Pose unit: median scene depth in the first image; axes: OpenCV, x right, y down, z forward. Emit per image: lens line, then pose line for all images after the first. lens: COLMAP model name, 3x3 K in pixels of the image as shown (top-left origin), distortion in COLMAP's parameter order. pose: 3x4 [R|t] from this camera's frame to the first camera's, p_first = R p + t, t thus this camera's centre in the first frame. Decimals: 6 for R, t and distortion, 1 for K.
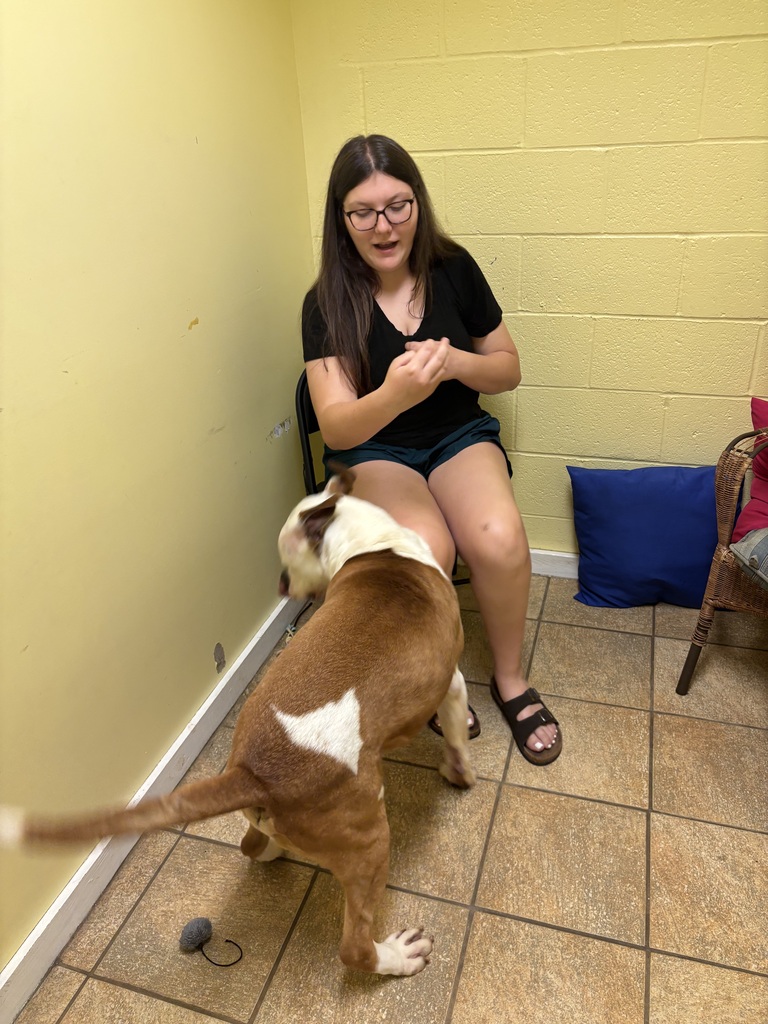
lens RADIAL K [[773.8, 0, 394.0], [0, 773.8, 507.0], [0, 0, 1]] dist [0.039277, -0.046549]
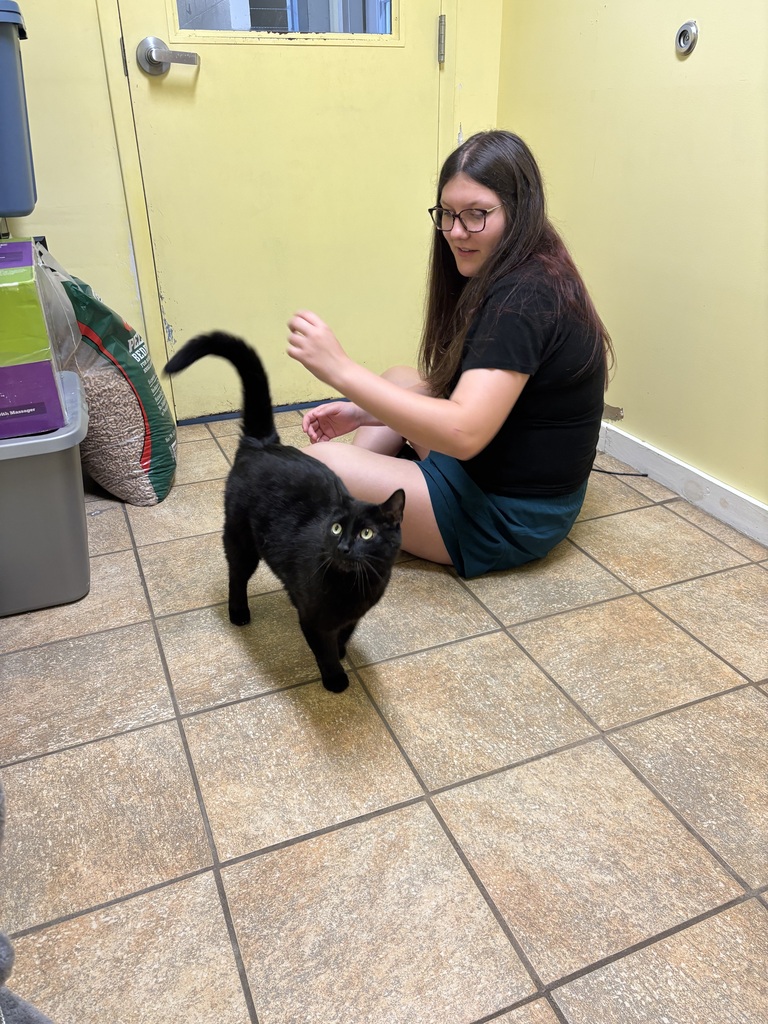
lens RADIAL K [[773.8, 0, 382.8], [0, 773.8, 516.4], [0, 0, 1]] dist [0.039277, -0.046549]
pose [[-0.769069, 0.345910, -0.537474, 0.522015], [-0.247040, 0.614684, 0.749089, -0.101020], [0.589494, 0.708880, -0.387281, 0.730888]]
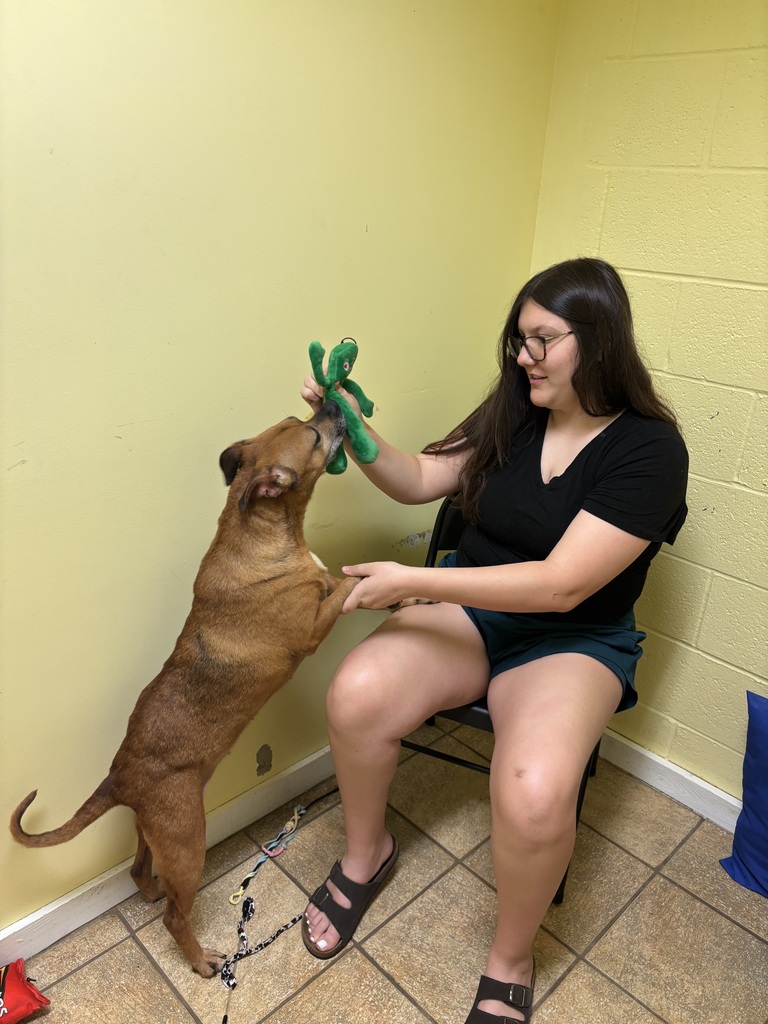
lens RADIAL K [[773.8, 0, 381.0], [0, 773.8, 520.7], [0, 0, 1]] dist [0.039277, -0.046549]
pose [[0.873934, 0.270437, -0.403861, 0.224185], [-0.300396, 0.953747, -0.011383, -0.126269], [0.382102, 0.131266, 0.914750, 0.190836]]
